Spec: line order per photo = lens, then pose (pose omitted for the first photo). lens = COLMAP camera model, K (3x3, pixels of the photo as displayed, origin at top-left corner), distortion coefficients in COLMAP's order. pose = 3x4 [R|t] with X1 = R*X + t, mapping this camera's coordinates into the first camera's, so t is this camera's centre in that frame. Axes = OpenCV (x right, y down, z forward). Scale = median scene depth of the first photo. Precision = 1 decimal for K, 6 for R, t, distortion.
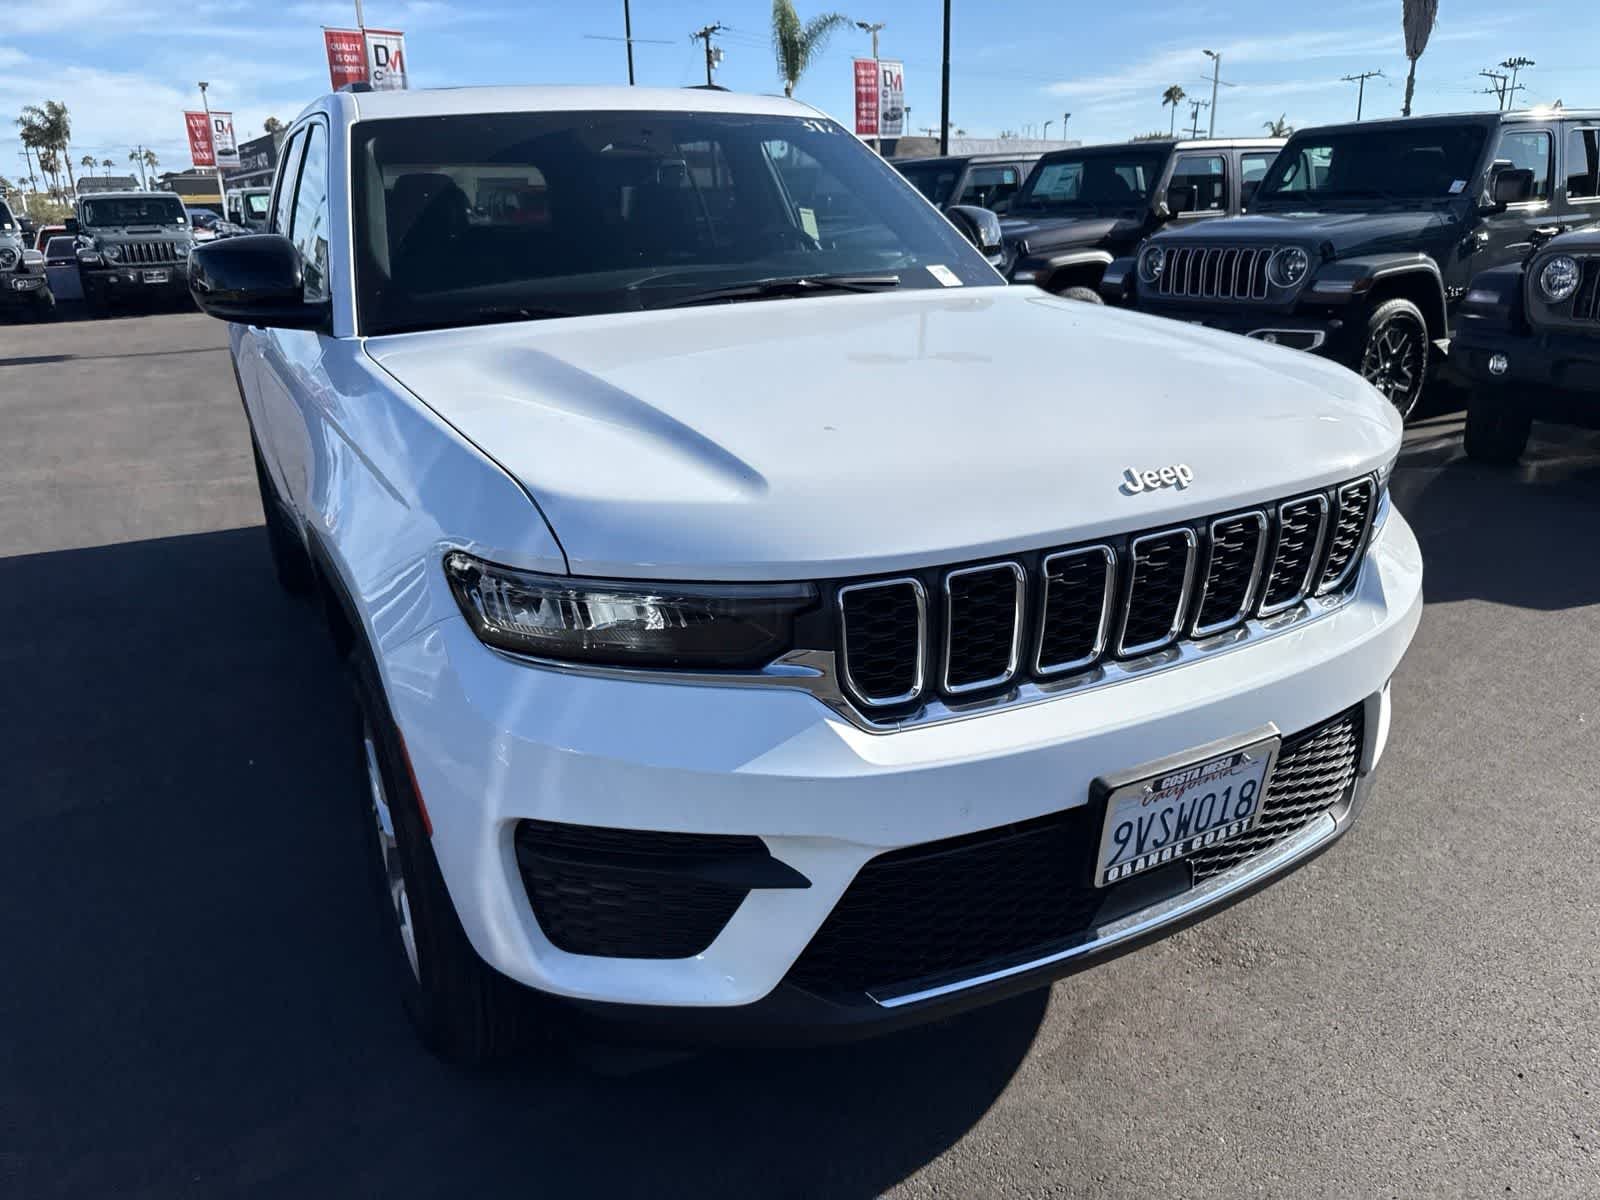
lens RADIAL K [[1149.0, 0, 807.6], [0, 1149.0, 598.7], [0, 0, 1]] dist [0.017230, -0.016016]
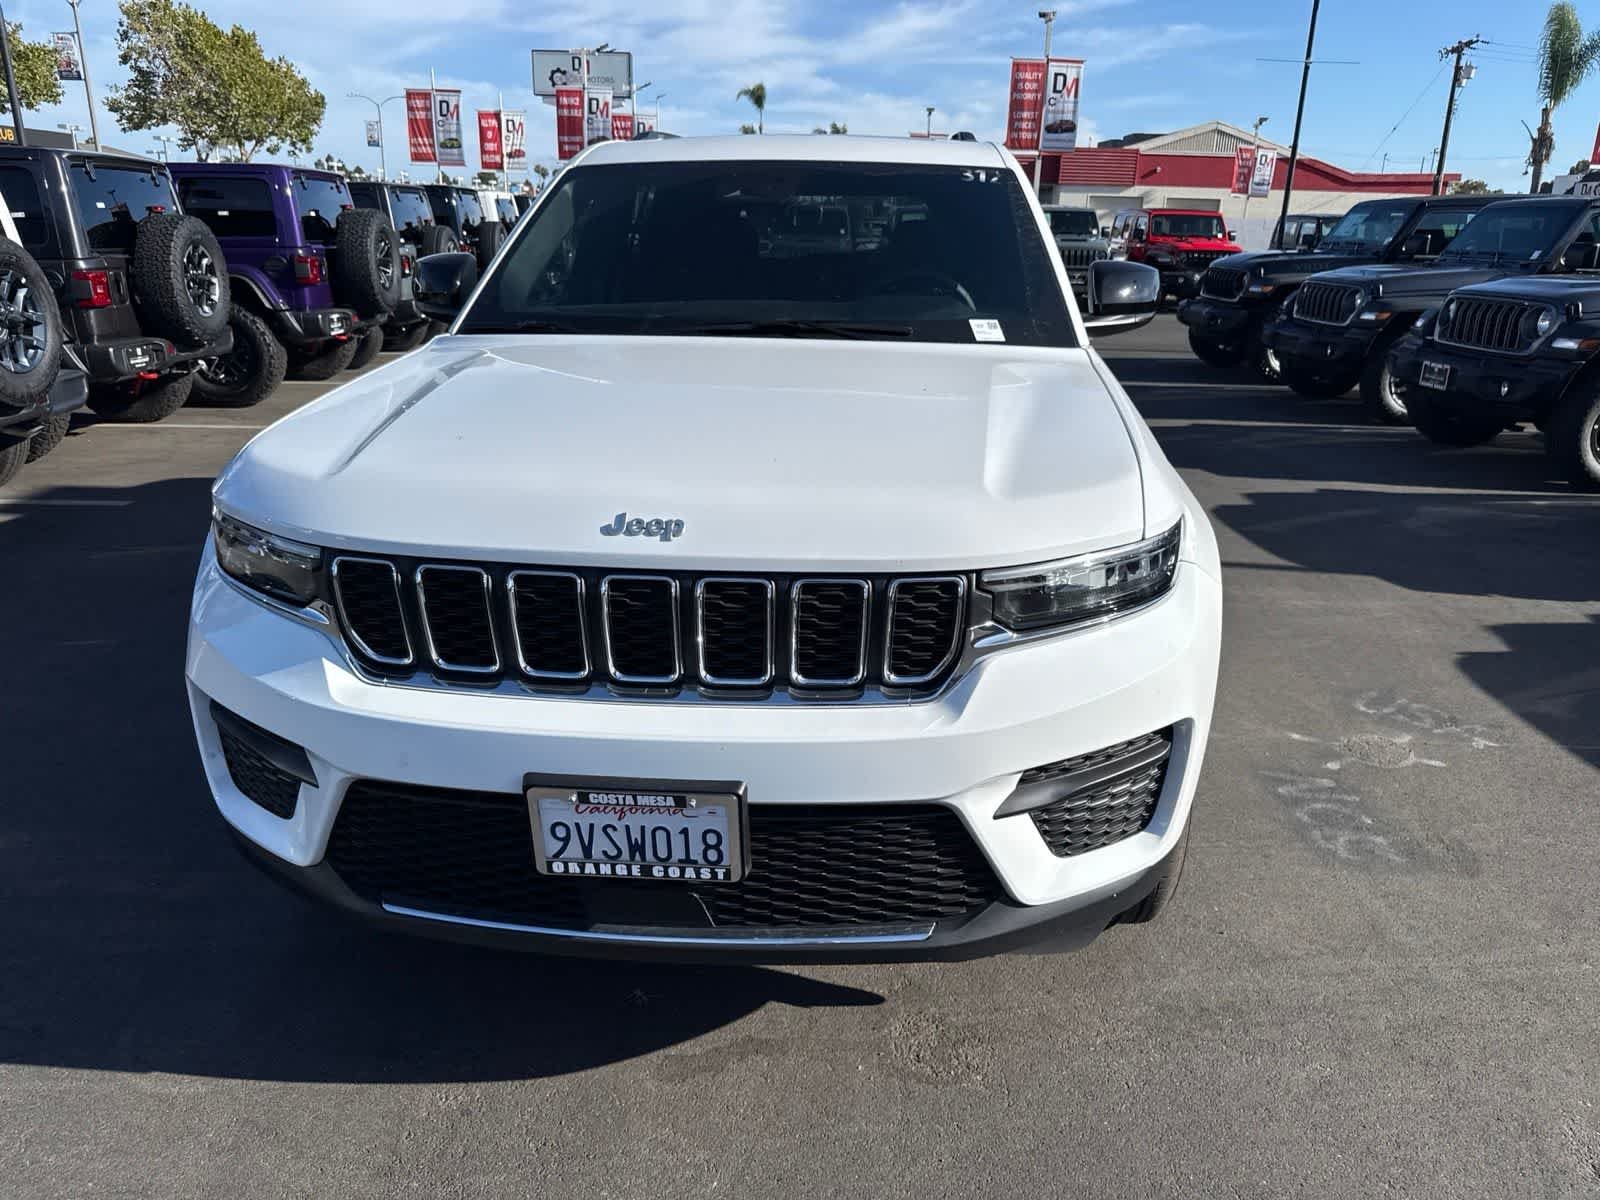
lens RADIAL K [[1149.0, 0, 807.6], [0, 1149.0, 598.7], [0, 0, 1]] dist [0.017230, -0.016016]
pose [[0.840701, 0.207945, -0.499981, 0.219710], [-0.215539, 0.975534, 0.043309, -0.025817], [0.496754, 0.071355, 0.864953, 0.031081]]
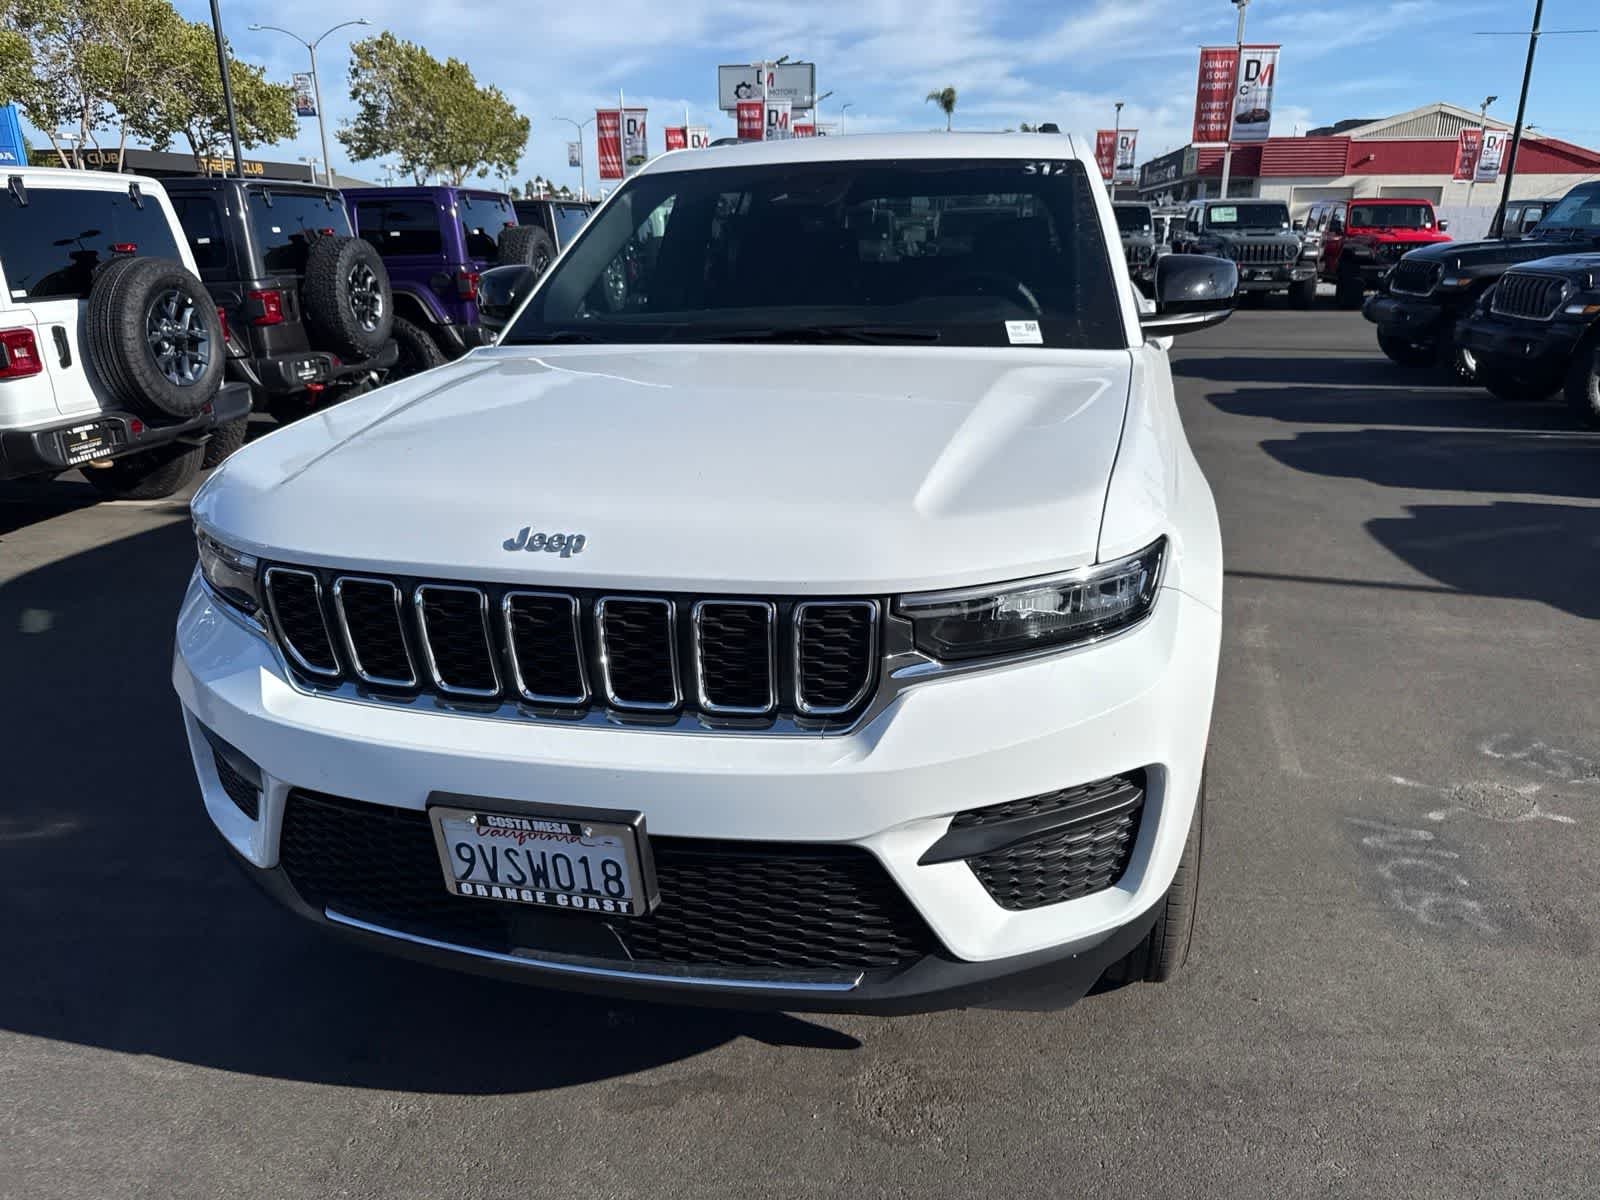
lens RADIAL K [[1149.1, 0, 796.1], [0, 1149.1, 602.5], [0, 0, 1]] dist [0.009302, -0.007423]
pose [[0.741882, 0.225197, -0.631583, 0.254026], [-0.227846, 0.970534, 0.078417, -0.040548], [0.630632, 0.085728, 0.771333, 0.075384]]
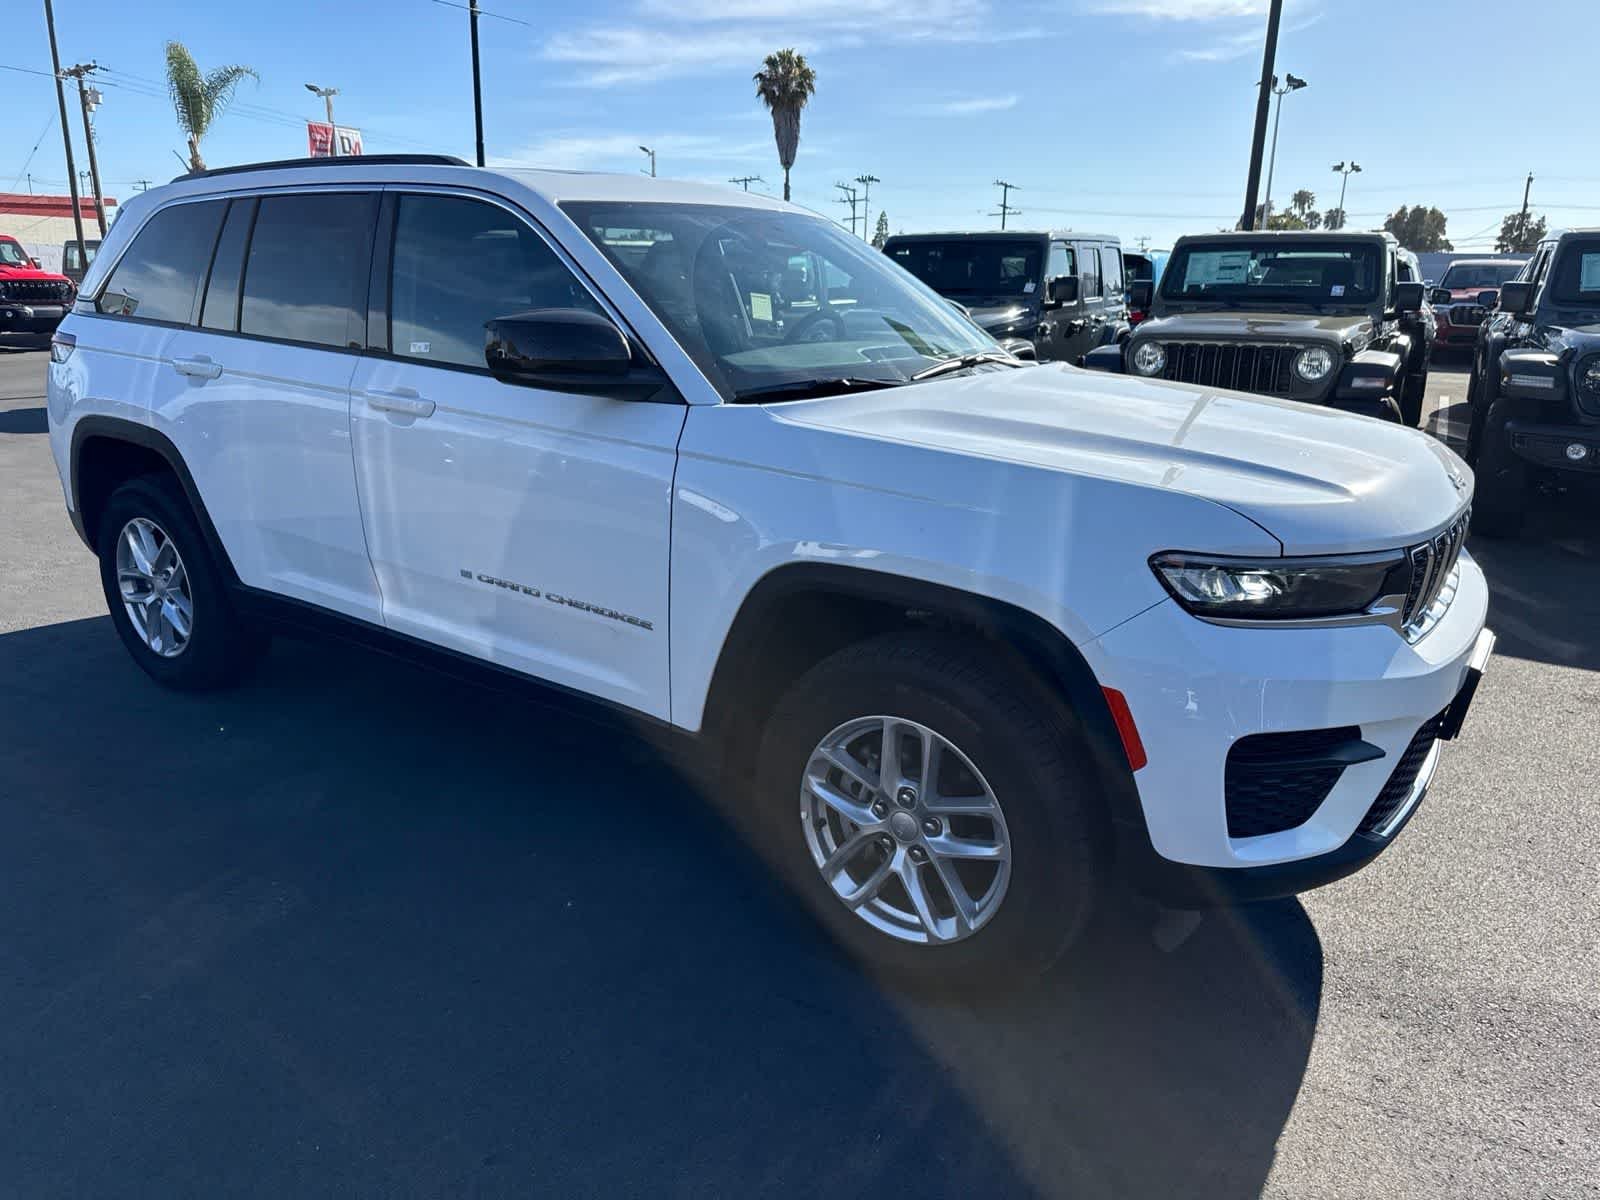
lens RADIAL K [[1138.8, 0, 780.9], [0, 1138.8, 598.3], [0, 0, 1]] dist [0.074960, -0.070772]
pose [[0.894842, -0.083731, 0.438460, -0.280789], [0.109725, 0.993372, -0.034233, 0.002177], [-0.432687, 0.078743, 0.898099, -0.007157]]
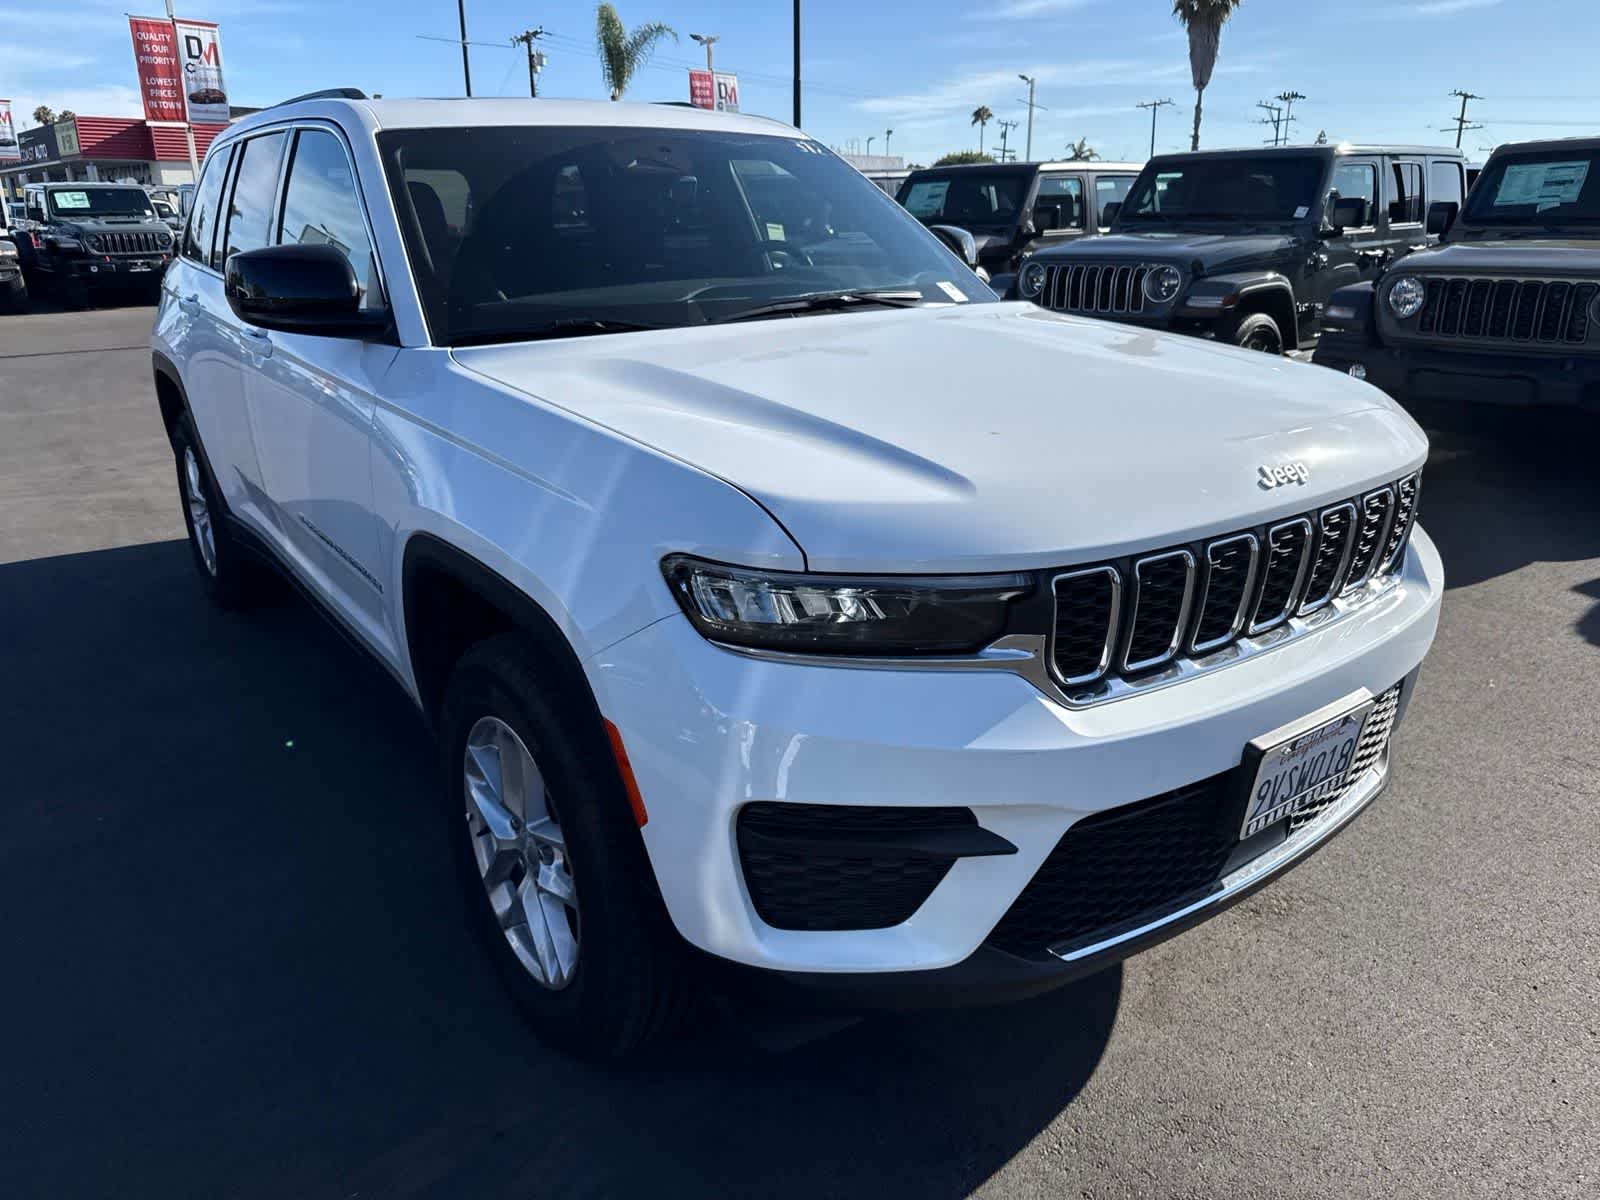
lens RADIAL K [[1145.8, 0, 804.1], [0, 1145.8, 592.1], [0, 0, 1]] dist [0.011807, -0.005380]
pose [[0.989313, -0.026915, 0.143304, -0.072848], [0.028543, 0.999549, -0.009317, 0.001719], [-0.142988, 0.013308, 0.989635, -0.011375]]
